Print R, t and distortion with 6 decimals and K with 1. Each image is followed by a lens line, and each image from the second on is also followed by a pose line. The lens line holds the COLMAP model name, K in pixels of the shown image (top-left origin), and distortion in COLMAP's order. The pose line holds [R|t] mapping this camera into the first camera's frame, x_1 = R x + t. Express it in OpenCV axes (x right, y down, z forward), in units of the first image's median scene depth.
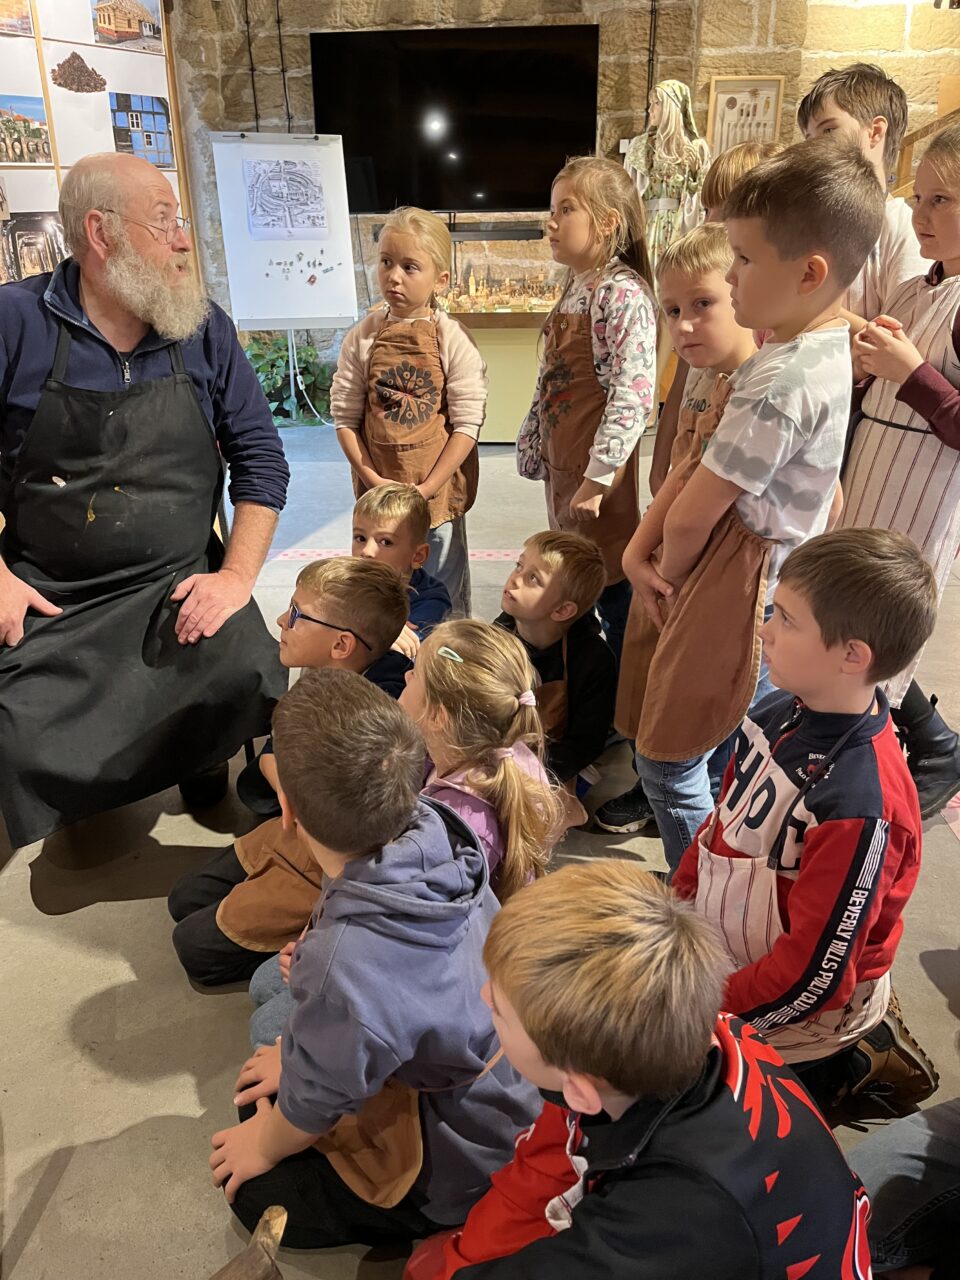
lens RADIAL K [[976.3, 0, 489.3], [0, 976.3, 643.9], [0, 0, 1]] dist [0.126191, -0.173111]
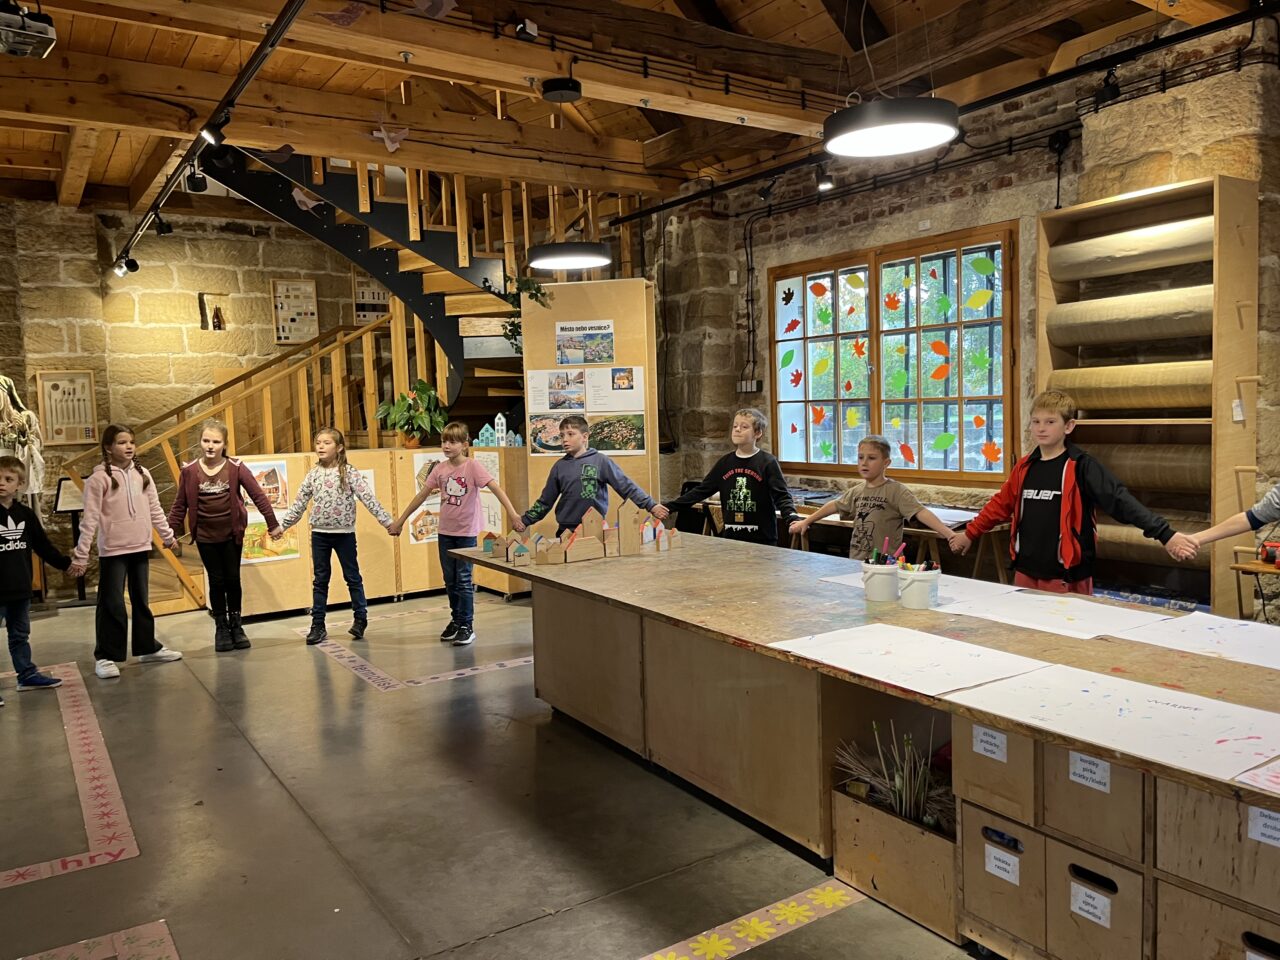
lens RADIAL K [[972.9, 0, 654.2], [0, 972.9, 471.9], [0, 0, 1]] dist [0.059918, -0.067474]
pose [[0.818136, -0.062326, 0.571637, 0.126887], [0.264270, 0.923658, -0.277520, 0.198264], [-0.510700, 0.378115, 0.772149, -0.500031]]
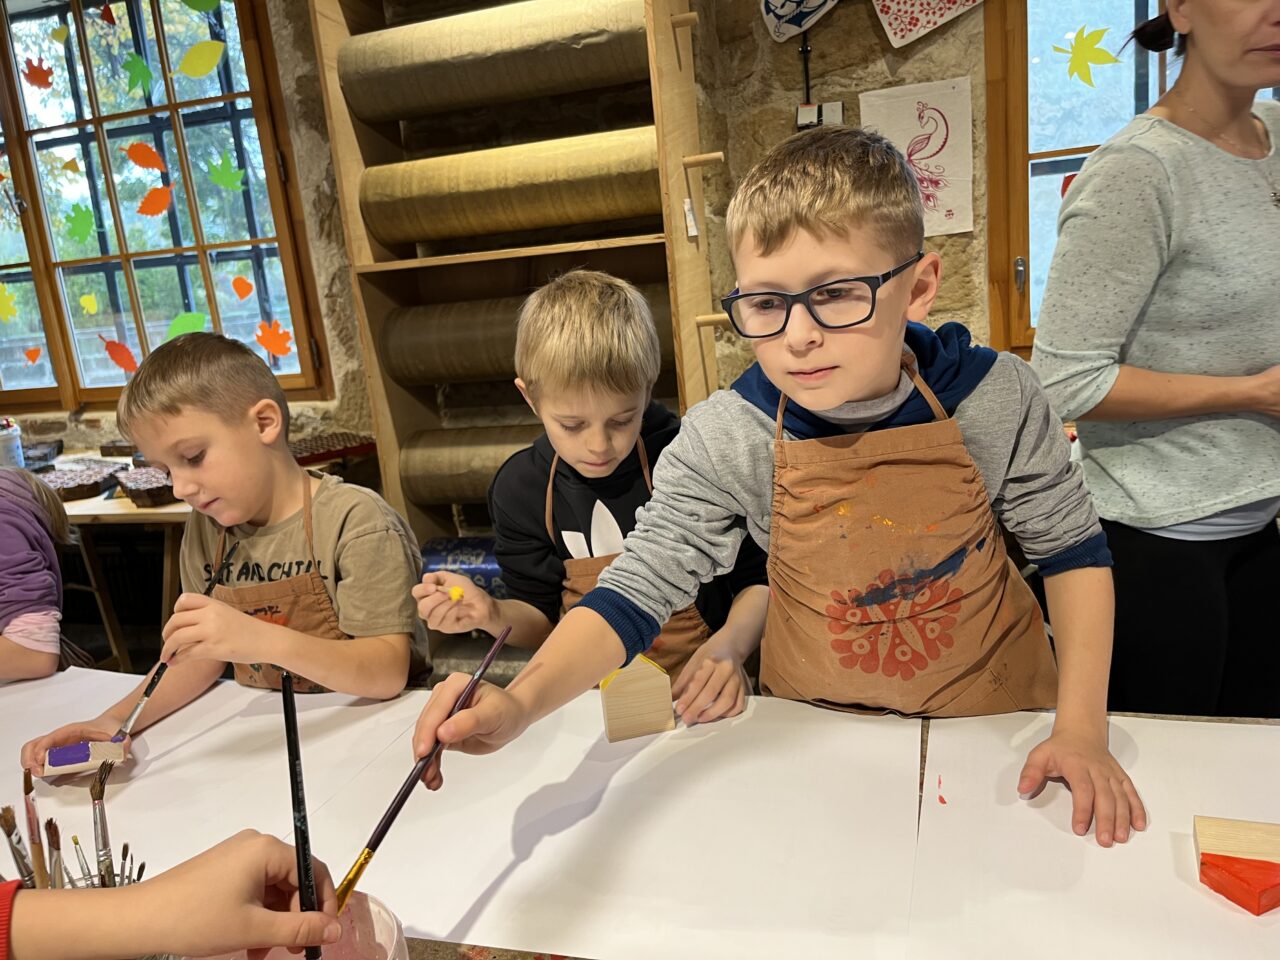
lens RADIAL K [[963.9, 0, 640.9], [0, 963.9, 479.2], [0, 0, 1]] dist [0.073107, -0.100235]
pose [[0.251087, -0.234343, 0.939169, 0.476110], [0.482957, 0.871185, 0.088260, 0.119320], [-0.838873, 0.431418, 0.331920, -0.248787]]
